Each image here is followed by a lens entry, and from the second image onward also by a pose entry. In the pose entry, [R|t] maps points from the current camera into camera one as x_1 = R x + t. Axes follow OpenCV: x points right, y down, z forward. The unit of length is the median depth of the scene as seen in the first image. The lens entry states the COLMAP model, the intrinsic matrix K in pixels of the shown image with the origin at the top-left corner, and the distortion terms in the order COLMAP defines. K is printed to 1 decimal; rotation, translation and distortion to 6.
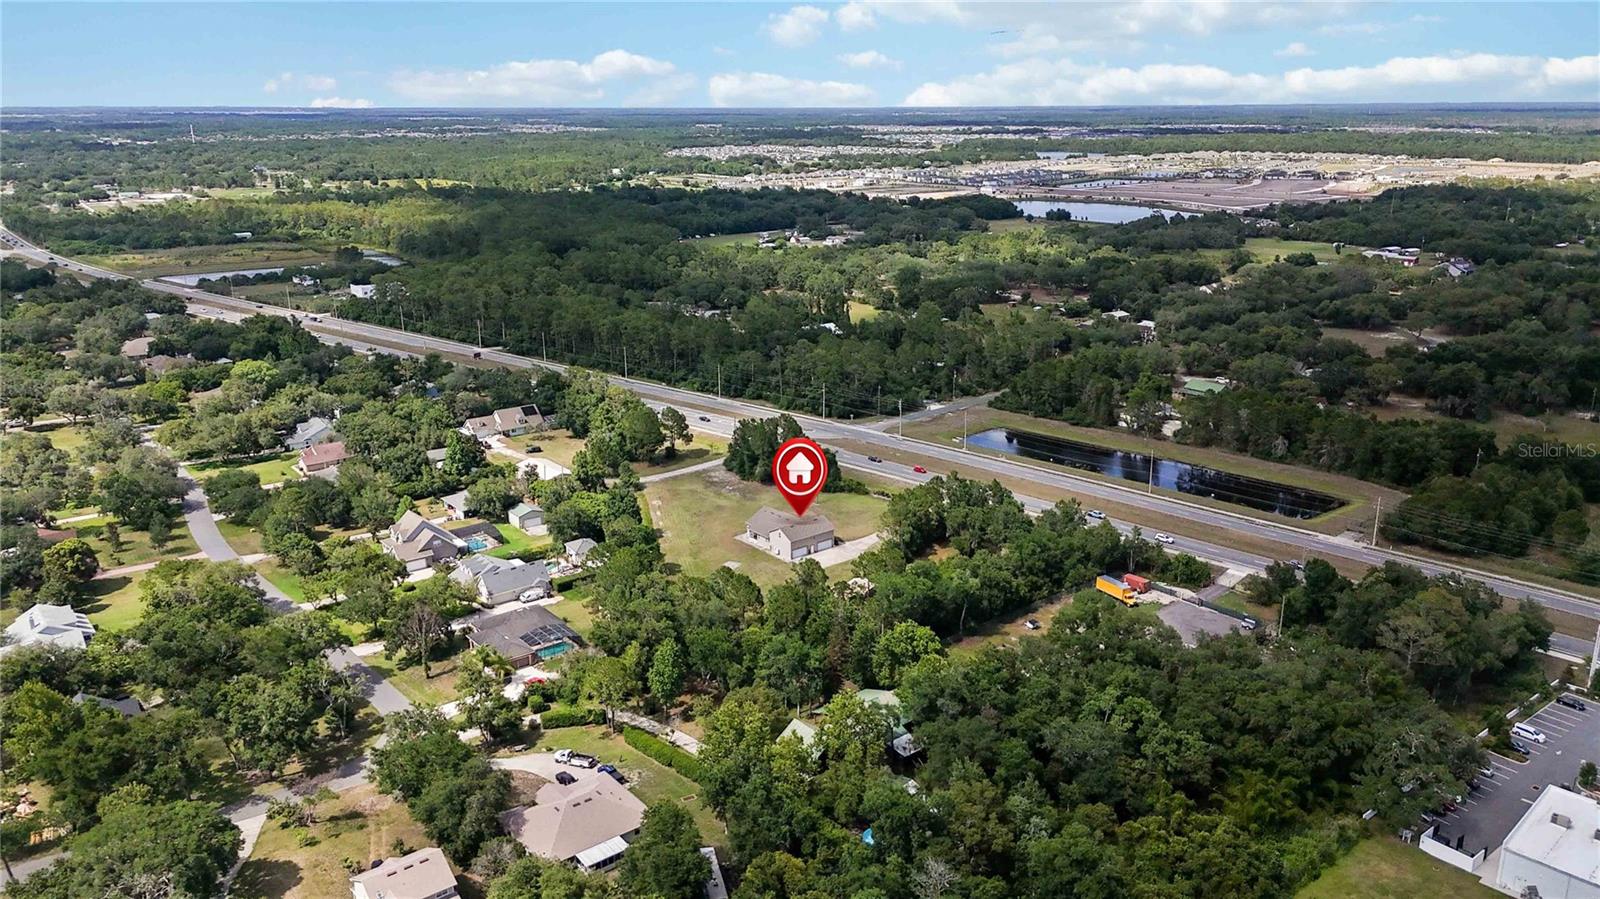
lens RADIAL K [[1184.1, 0, 800.0], [0, 1184.1, 449.5], [0, 0, 1]] dist [0.041542, -0.038713]
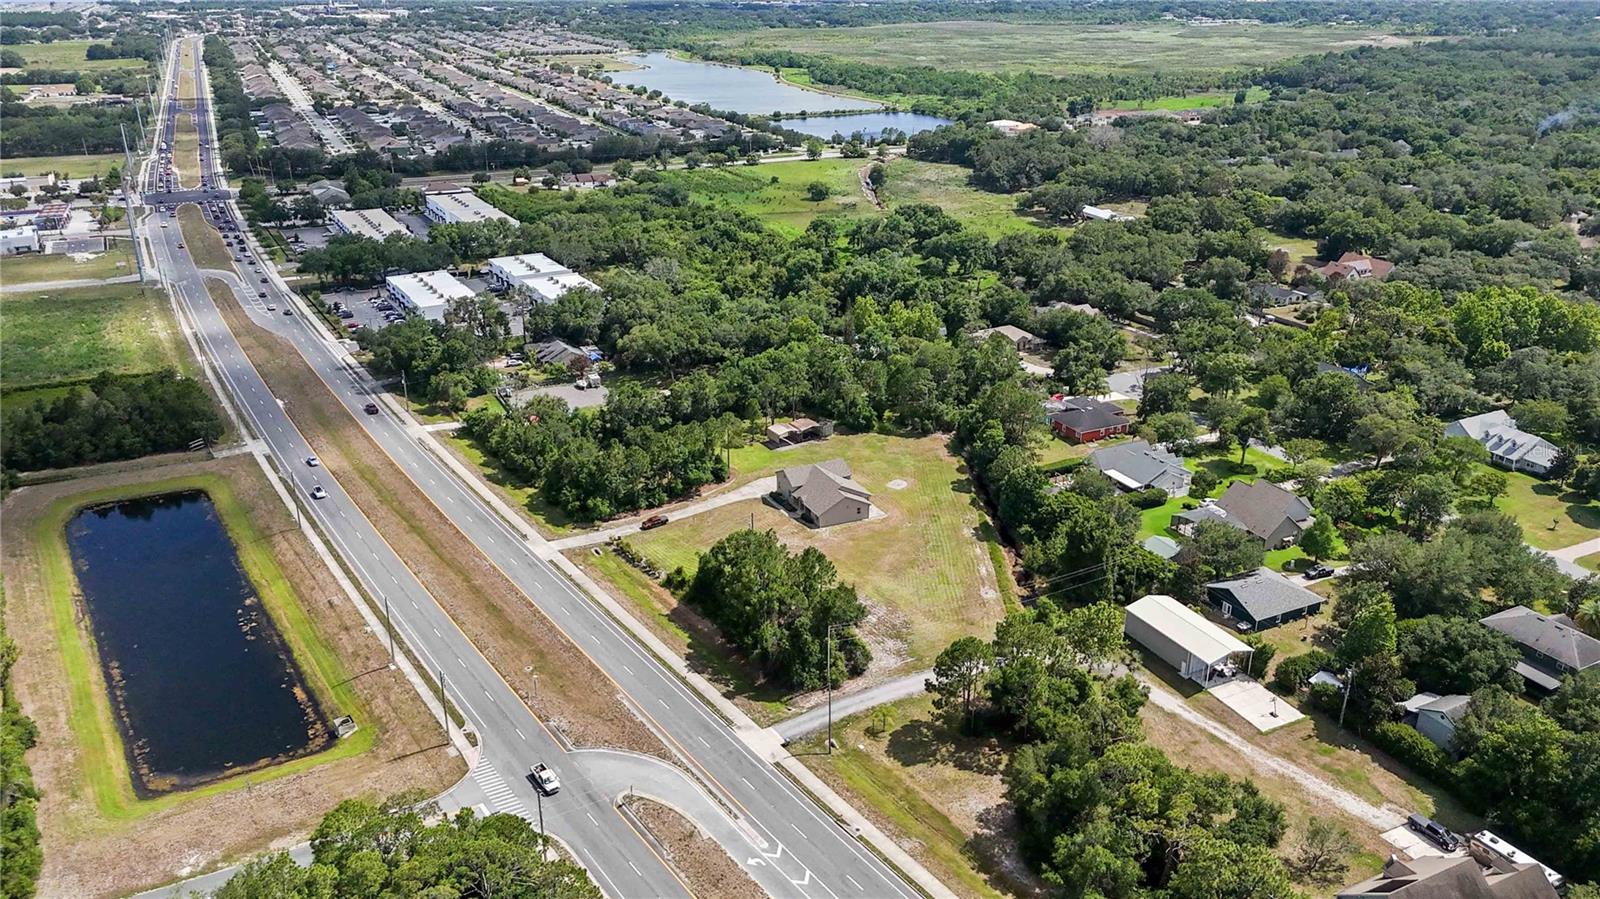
lens RADIAL K [[1177.1, 0, 800.0], [0, 1177.1, 449.5], [0, 0, 1]] dist [0.129811, -0.200461]
pose [[-0.975503, -0.078856, 0.205368, -0.125511], [0.063161, 0.793845, 0.604831, -0.360418], [-0.210725, 0.602986, -0.769417, 1.255875]]
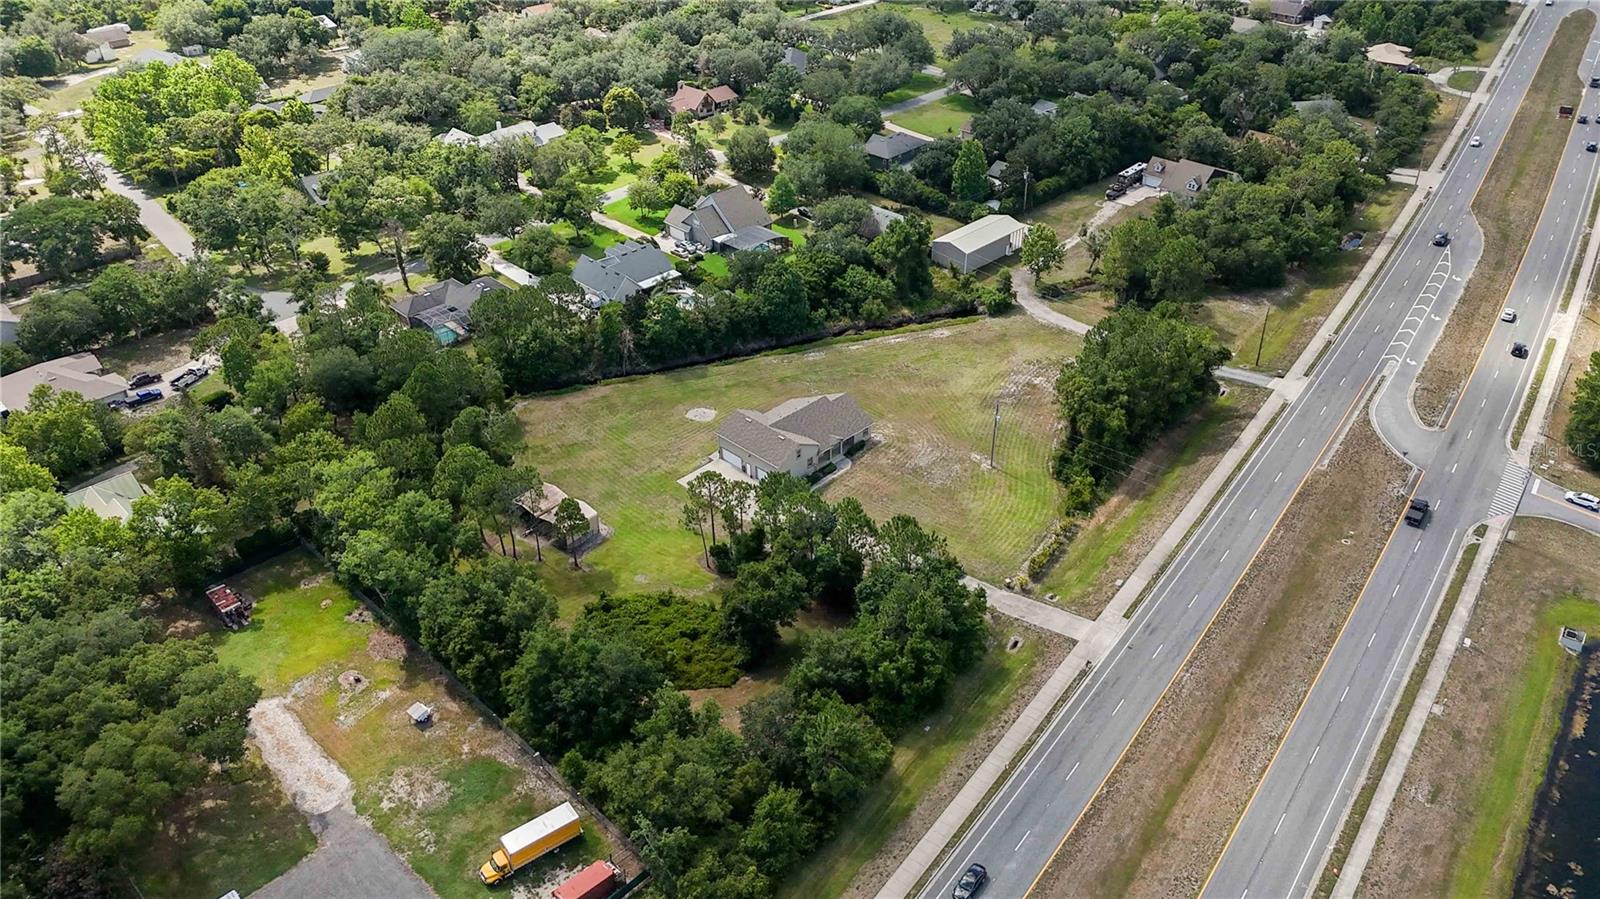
lens RADIAL K [[1174.3, 0, 804.9], [0, 1174.3, 460.7], [0, 0, 1]] dist [0.067348, -0.057443]
pose [[0.108211, 0.549601, -0.828389, 0.398778], [-0.257223, 0.820385, 0.510690, -0.185394], [0.960274, 0.157819, 0.230145, 0.660230]]
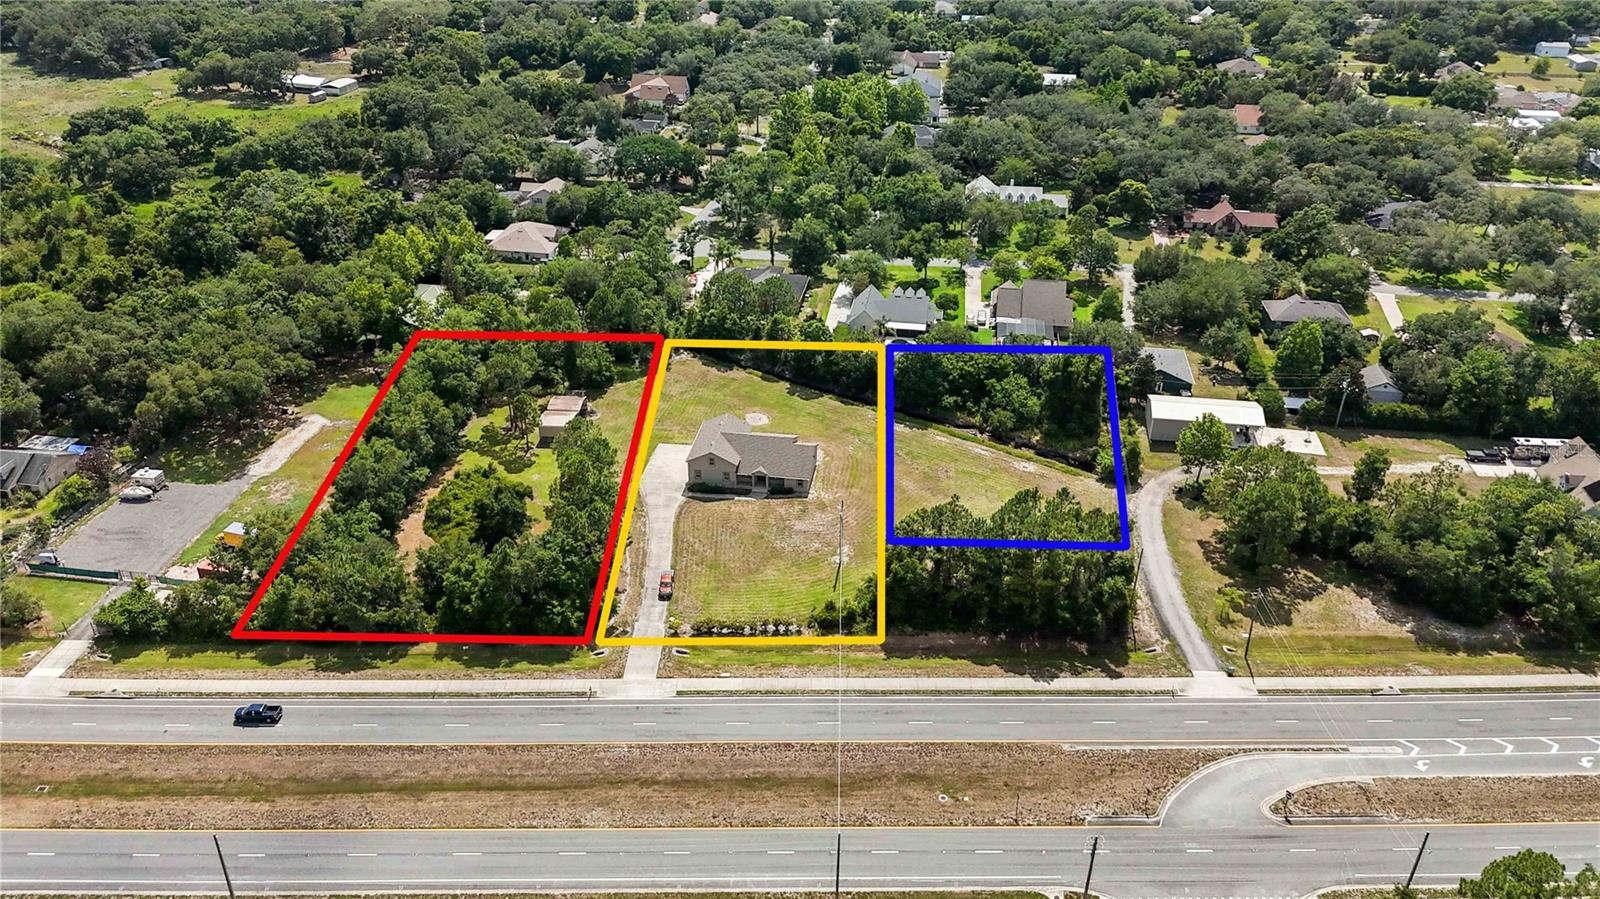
lens RADIAL K [[1177.2, 0, 803.4], [0, 1177.2, 456.8], [0, 0, 1]] dist [0.056841, -0.038048]
pose [[-0.731331, 0.335116, -0.594014, 0.292563], [-0.191520, 0.735006, 0.650451, -0.297148], [0.654580, 0.589460, -0.473351, 1.033048]]
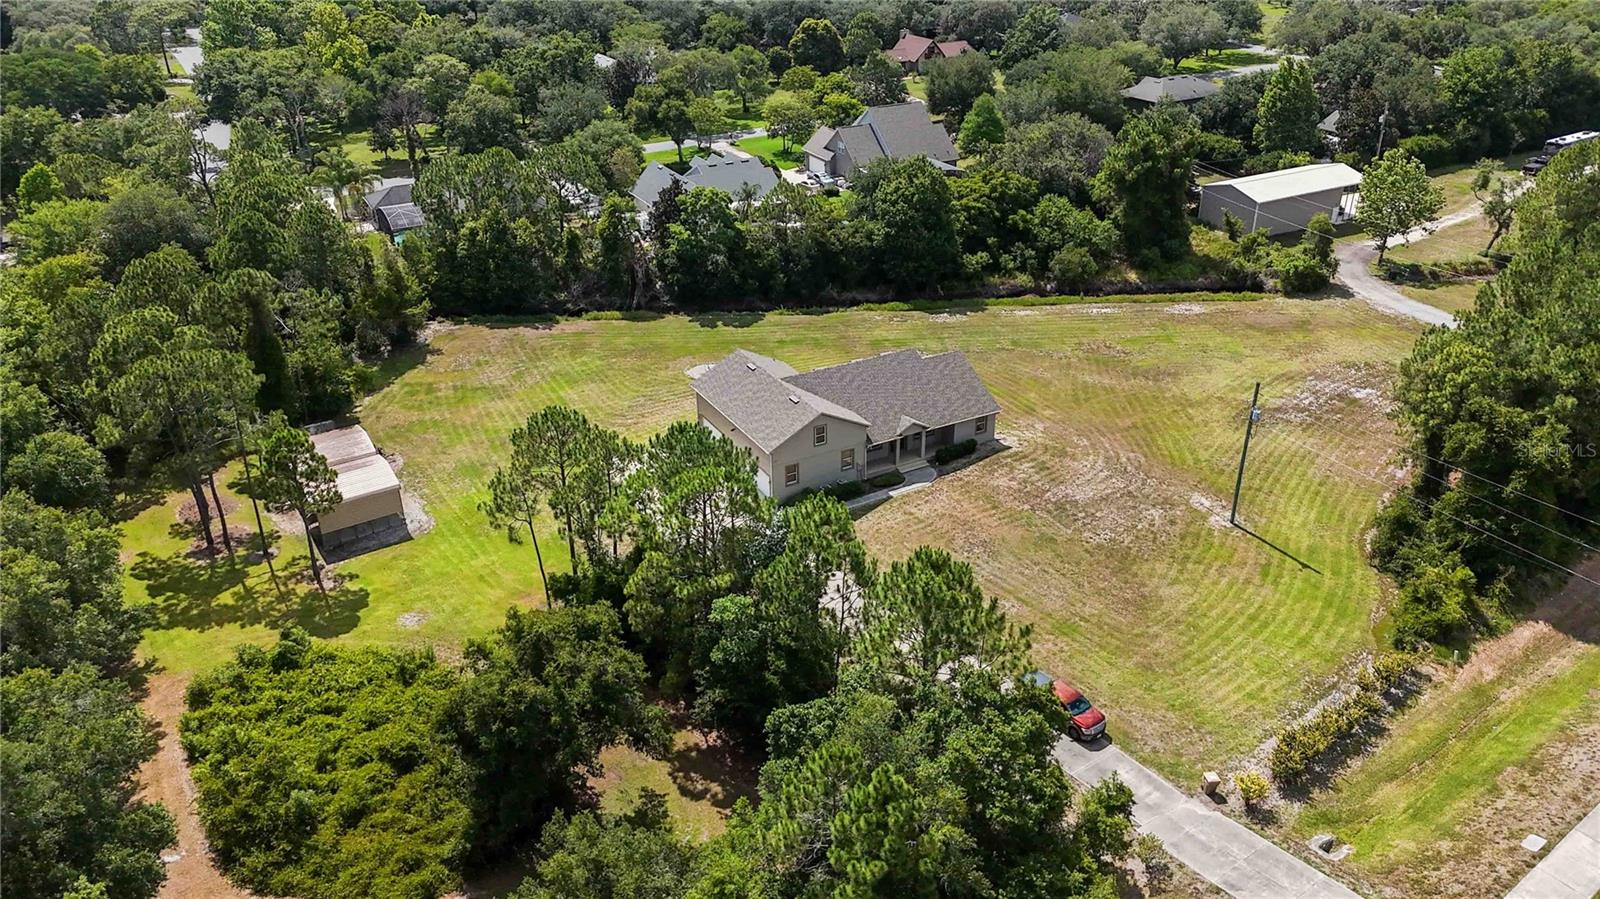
lens RADIAL K [[1184.1, 0, 800.0], [0, 1184.1, 449.5], [0, 0, 1]] dist [0.041542, -0.038713]
pose [[-0.181123, 0.451577, -0.873655, 0.219143], [-0.250023, 0.838017, 0.484990, -0.060231], [0.951148, 0.306277, -0.038880, 0.769574]]
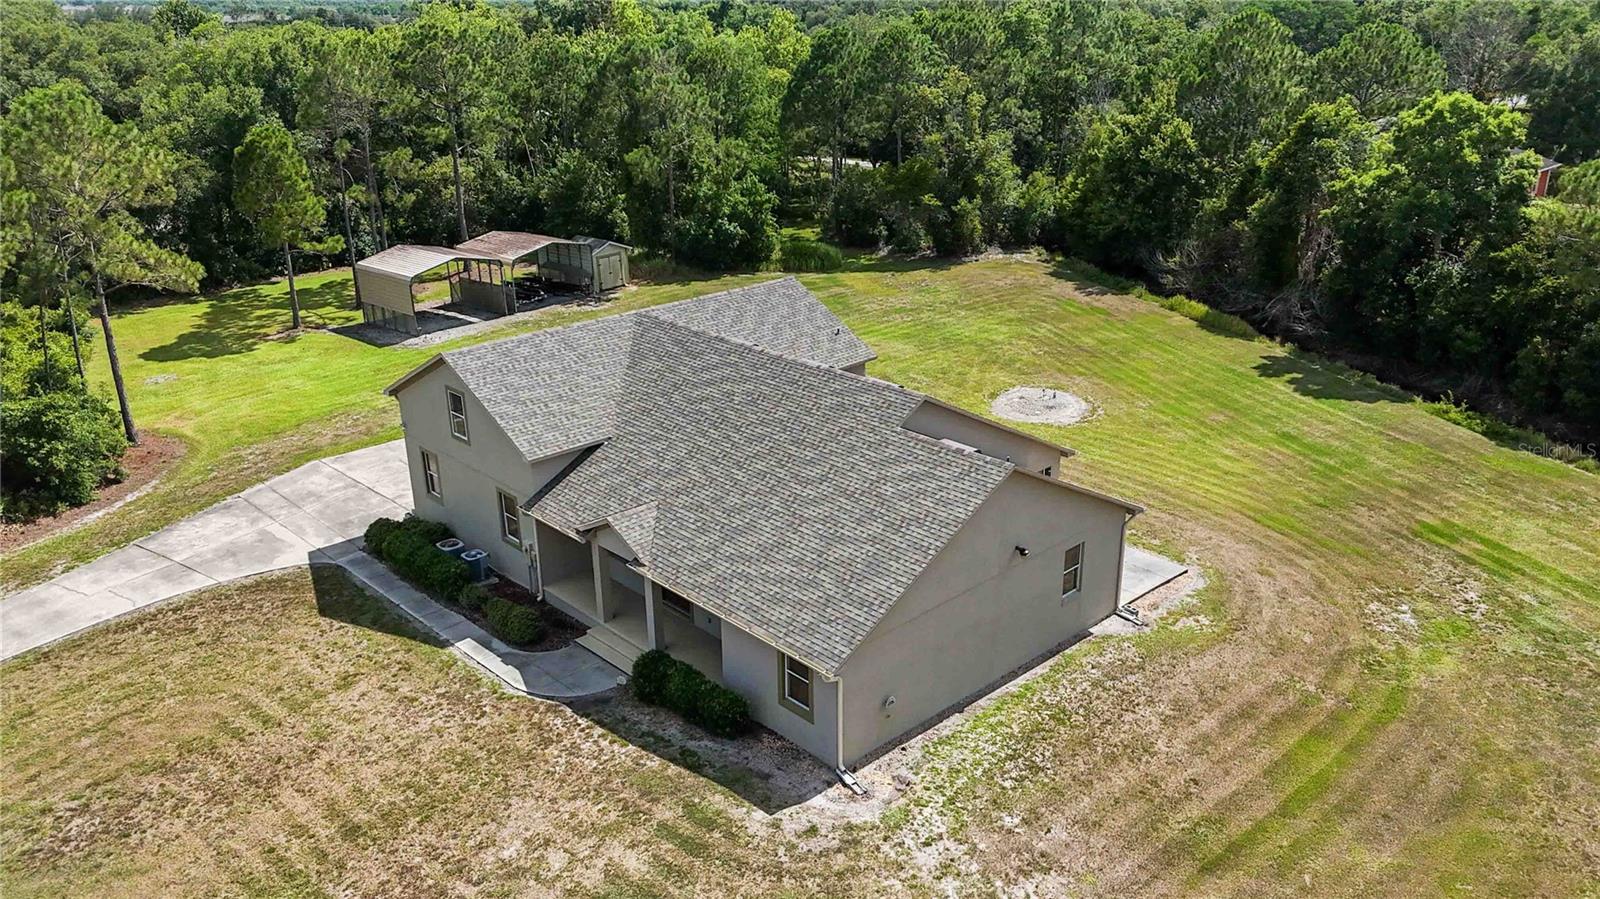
lens RADIAL K [[1184.1, 0, 800.0], [0, 1184.1, 449.5], [0, 0, 1]] dist [0.041542, -0.038713]
pose [[-0.997066, 0.041841, -0.064094, -0.005085], [-0.004400, 0.804659, 0.593721, -0.006021], [0.076416, 0.592261, -0.802114, 0.843144]]
